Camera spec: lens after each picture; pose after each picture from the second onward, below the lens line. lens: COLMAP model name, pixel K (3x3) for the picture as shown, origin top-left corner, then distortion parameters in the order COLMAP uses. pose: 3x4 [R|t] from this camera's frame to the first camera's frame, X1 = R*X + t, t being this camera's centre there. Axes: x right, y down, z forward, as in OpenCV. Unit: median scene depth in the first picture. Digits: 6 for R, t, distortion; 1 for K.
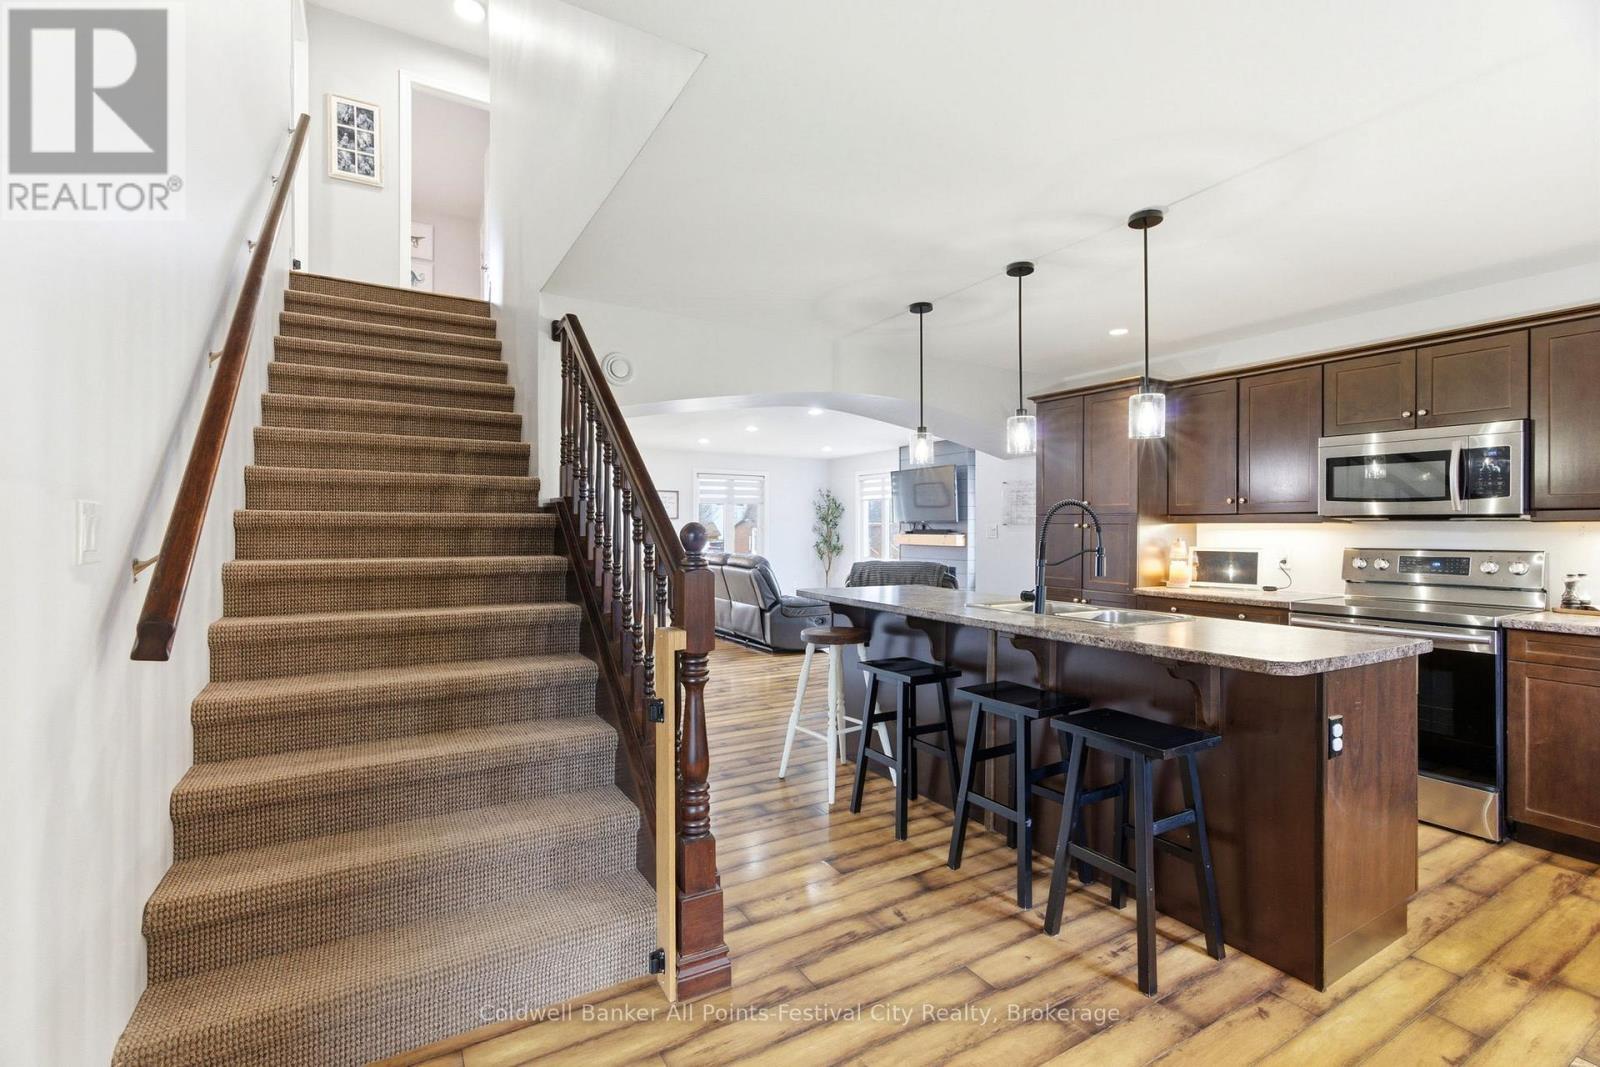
lens RADIAL K [[711.9, 0, 797.9], [0, 711.9, 526.6], [0, 0, 1]] dist [-0.000943, 0.002289]
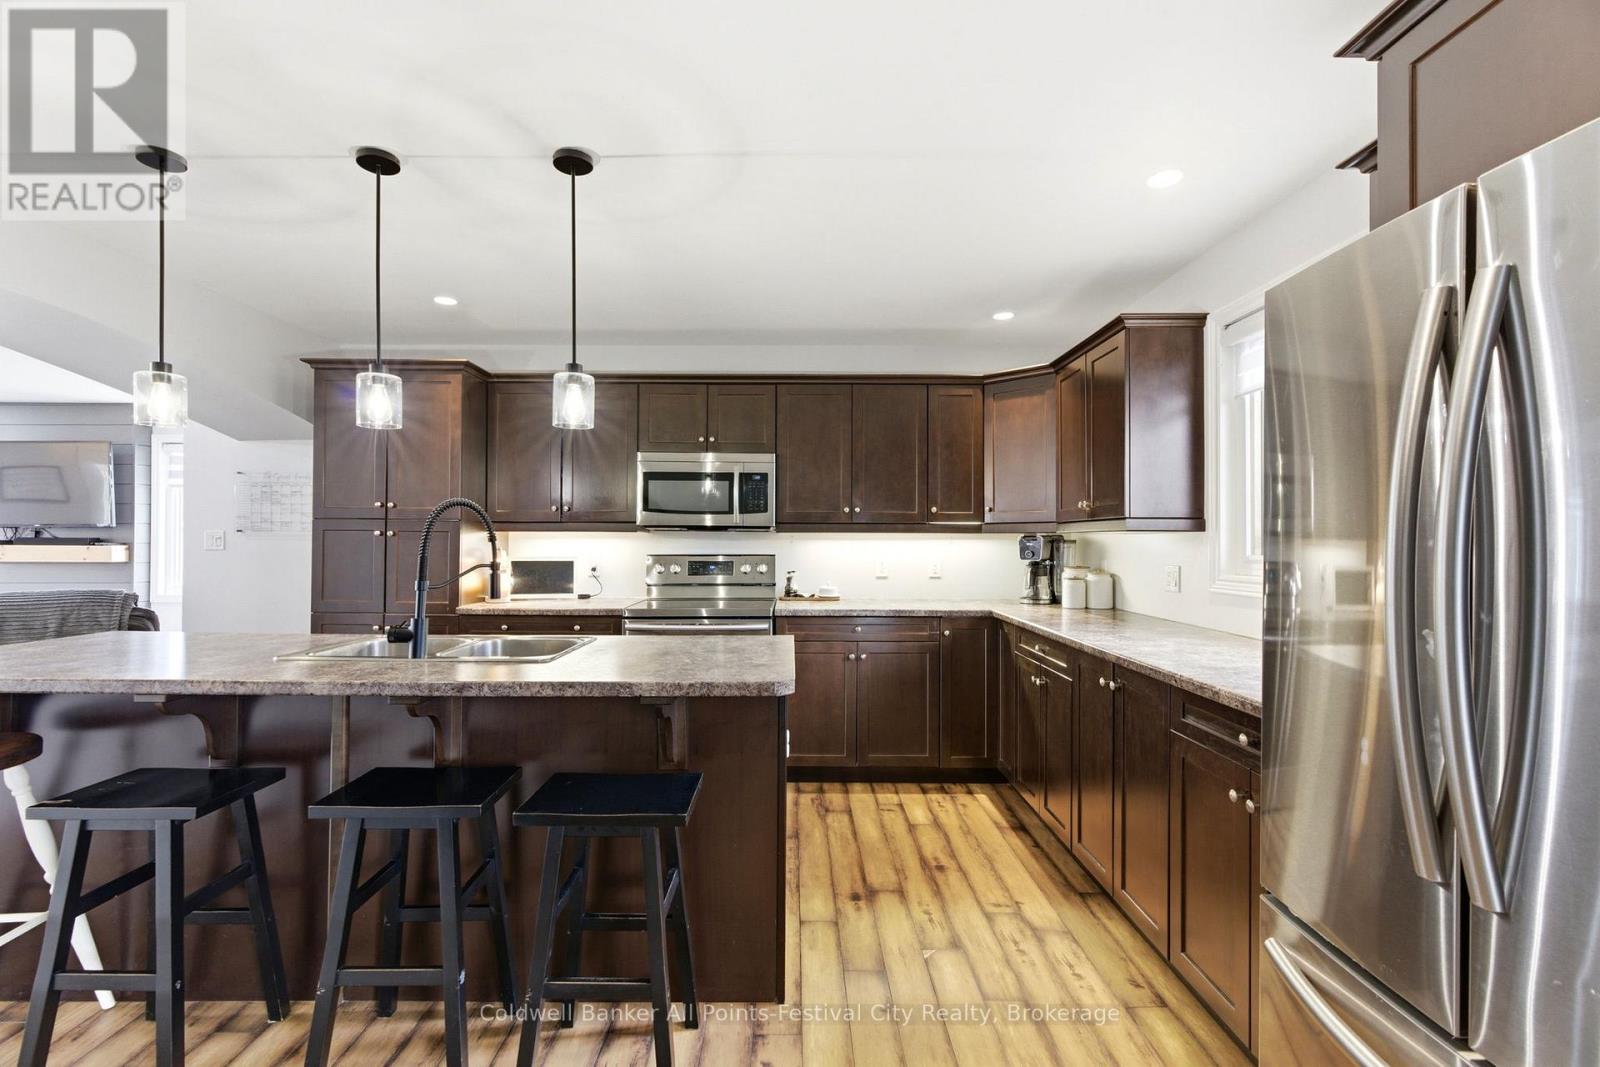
lens RADIAL K [[711.9, 0, 791.5], [0, 711.9, 534.7], [0, 0, 1]] dist [-0.000943, 0.002289]
pose [[0.513695, 0.003552, 0.857966, -0.072910], [-0.004118, 0.999990, -0.001674, -0.000532], [-0.857963, -0.002673, 0.513704, 0.303172]]
